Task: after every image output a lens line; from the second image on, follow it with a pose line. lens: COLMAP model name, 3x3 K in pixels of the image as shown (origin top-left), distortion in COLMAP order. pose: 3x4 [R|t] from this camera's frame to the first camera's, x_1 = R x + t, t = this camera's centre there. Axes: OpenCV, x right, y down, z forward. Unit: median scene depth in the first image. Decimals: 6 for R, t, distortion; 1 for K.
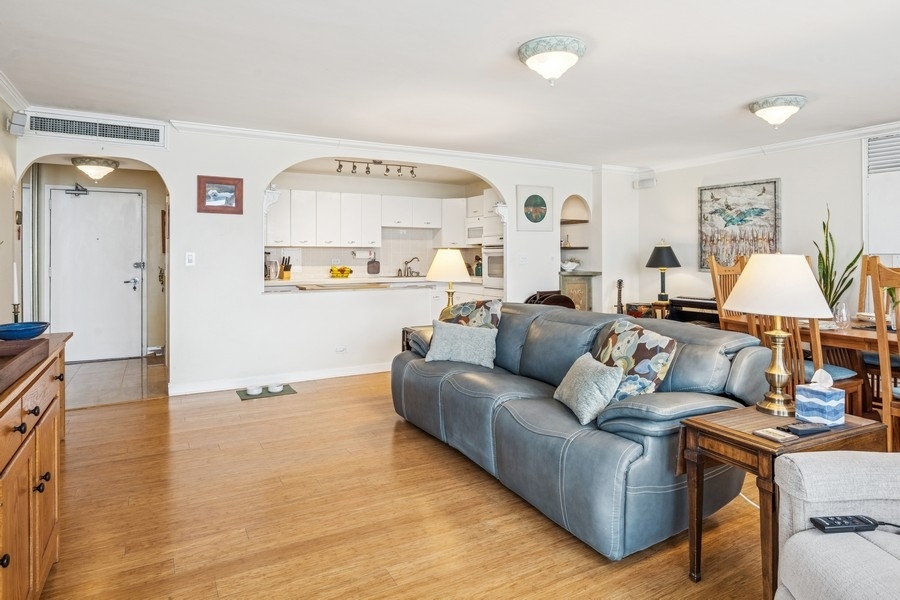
lens RADIAL K [[528.7, 0, 450.8], [0, 528.7, 217.9], [0, 0, 1]] dist [-0.002834, -0.000134]
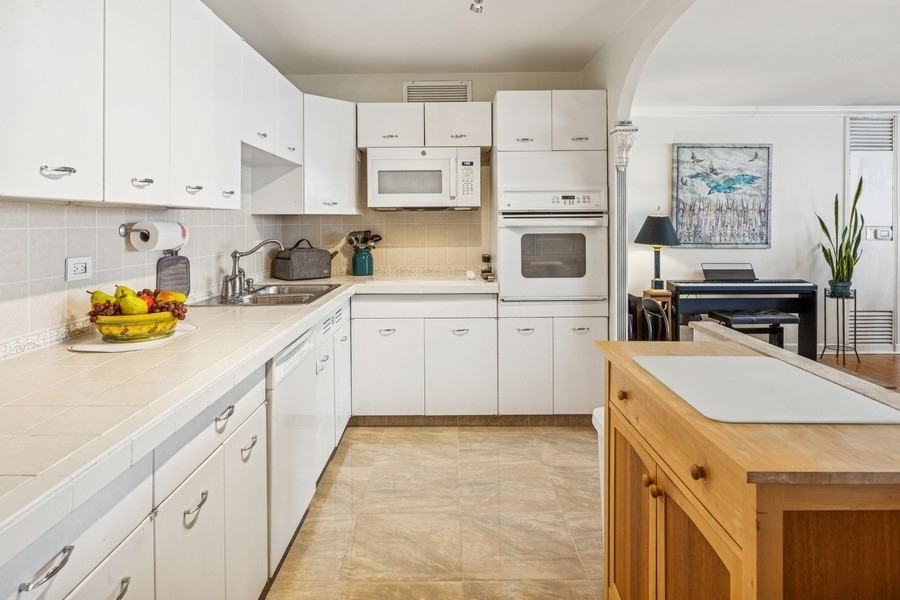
lens RADIAL K [[528.7, 0, 450.8], [0, 528.7, 217.9], [0, 0, 1]] dist [-0.002834, -0.000134]
pose [[0.484861, 0.004830, 0.874578, -0.404954], [-0.058696, 0.997910, 0.027030, 0.054209], [-0.872619, -0.064440, 0.484131, 0.915297]]
